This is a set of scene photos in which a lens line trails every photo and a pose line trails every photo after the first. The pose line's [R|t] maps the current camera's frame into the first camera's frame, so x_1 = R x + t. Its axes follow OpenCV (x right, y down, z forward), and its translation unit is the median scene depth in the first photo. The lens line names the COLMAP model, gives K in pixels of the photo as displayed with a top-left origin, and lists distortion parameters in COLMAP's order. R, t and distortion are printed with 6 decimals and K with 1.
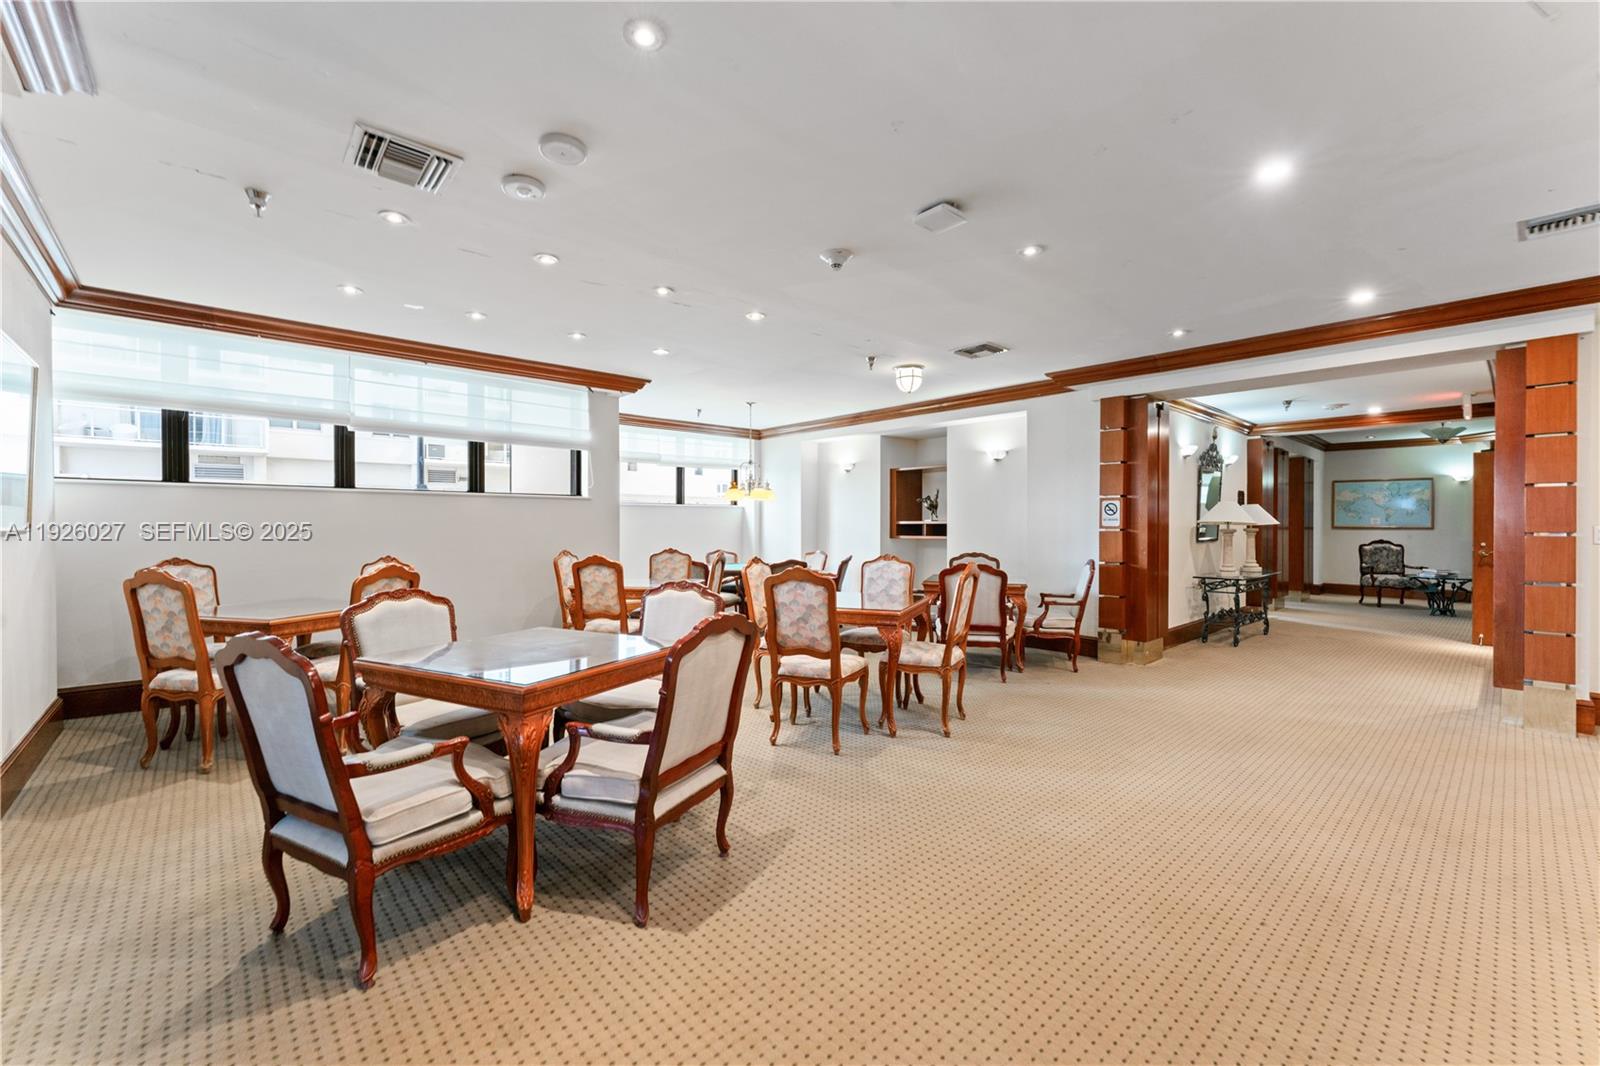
lens RADIAL K [[652.4, 0, 720.5], [0, 652.4, 537.9], [0, 0, 1]] dist [-0.001934, -0.000637]
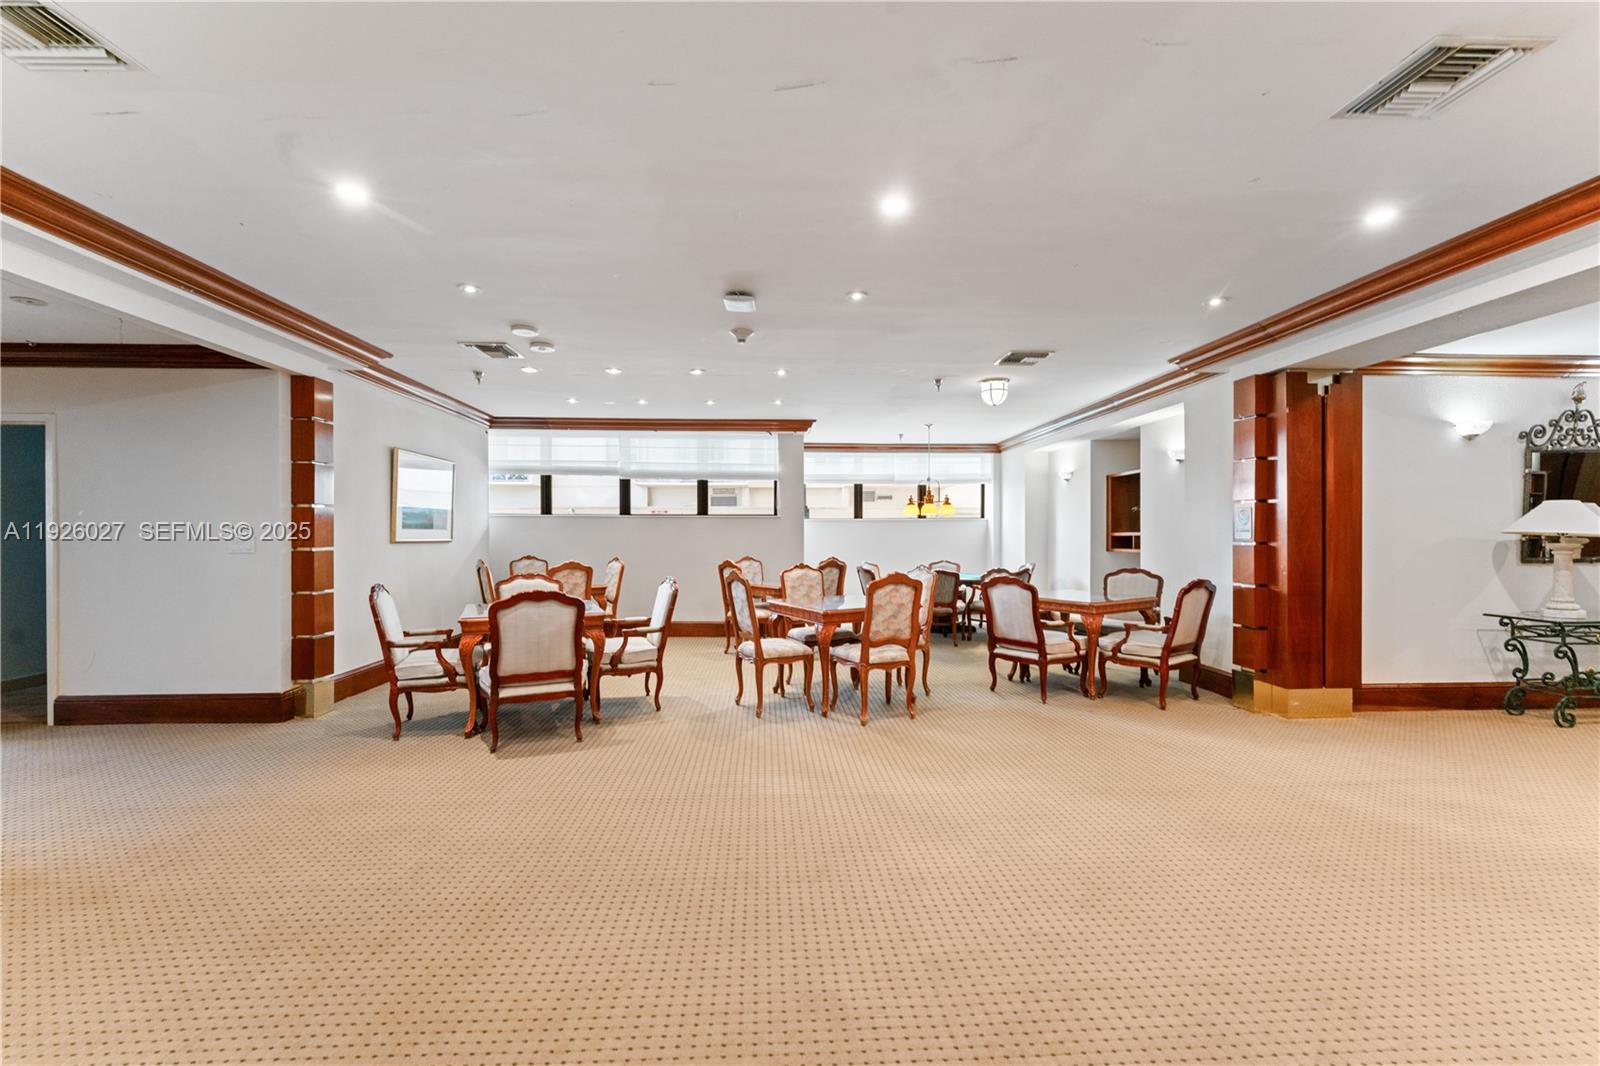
lens RADIAL K [[652.4, 0, 793.5], [0, 652.4, 546.1], [0, 0, 1]] dist [-0.001934, -0.000637]
pose [[0.782484, 0.001684, -0.622669, 0.663231], [-0.009591, 0.999910, -0.009348, 0.005543], [0.622597, 0.013287, 0.782430, 0.024458]]
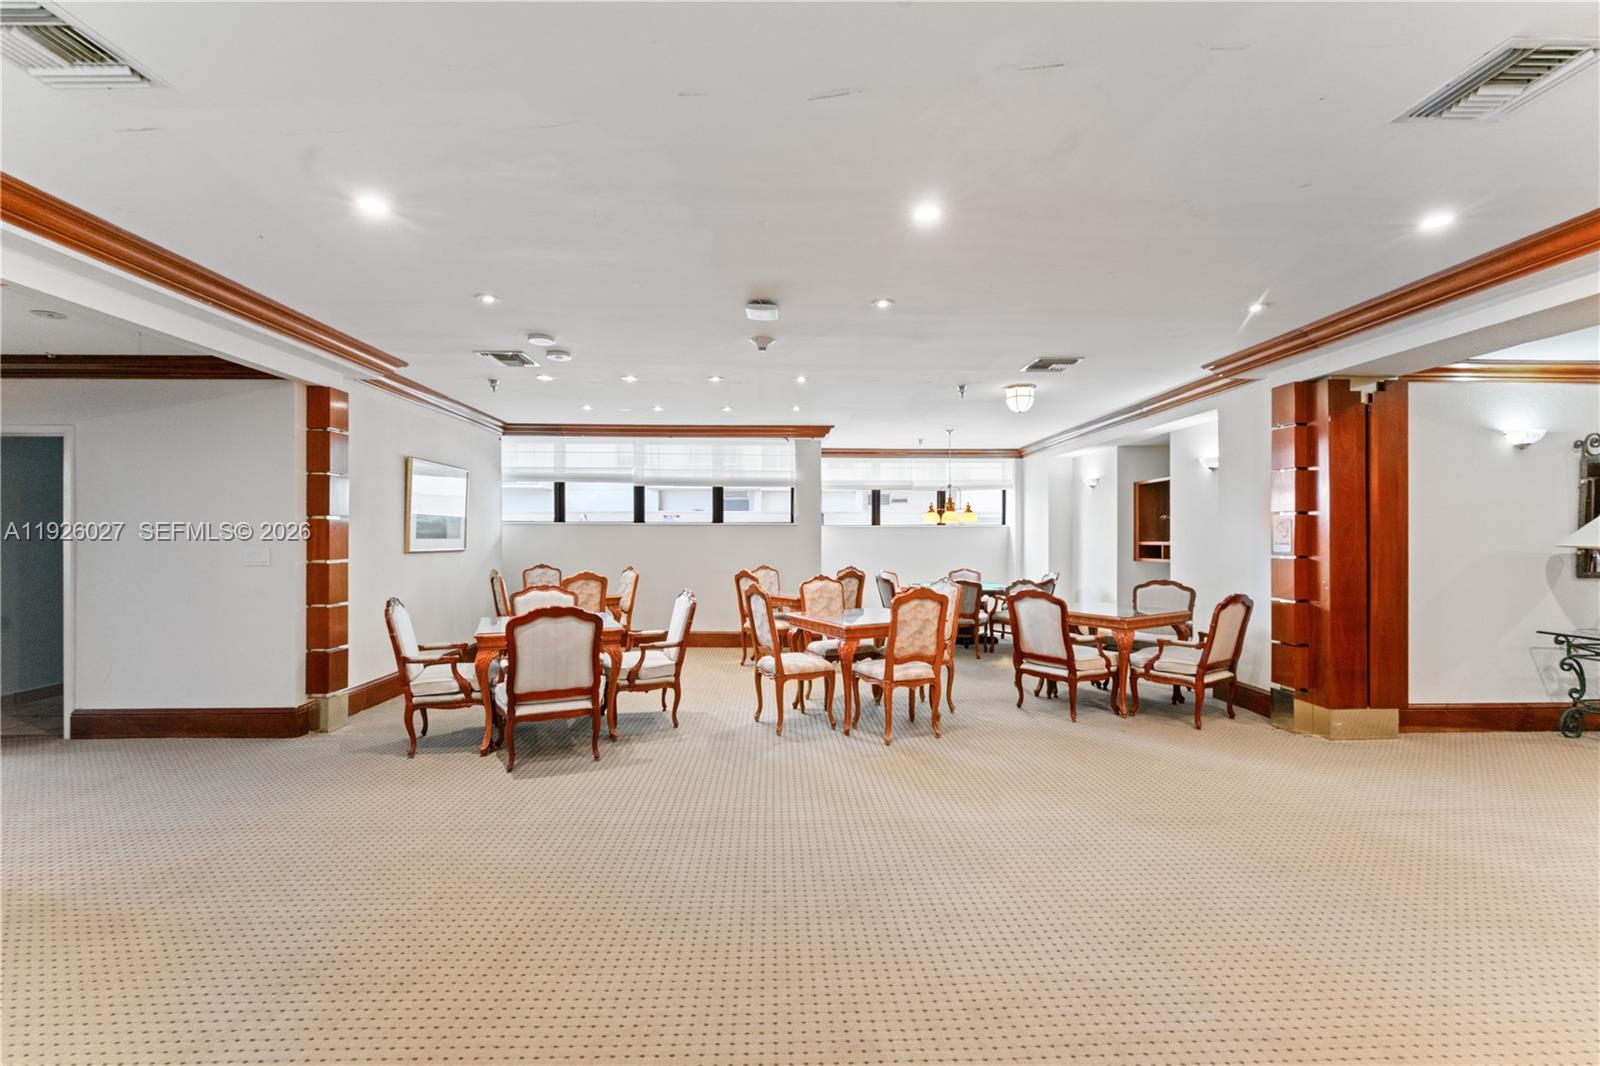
lens RADIAL K [[652.4, 0, 777.4], [0, 652.4, 530.1], [0, 0, 1]] dist [-0.001934, -0.000637]
pose [[0.770482, -0.000783, -0.637461, 0.625346], [-0.011247, 0.999827, -0.014823, -0.026499], [0.637362, 0.018590, 0.770340, 0.020528]]
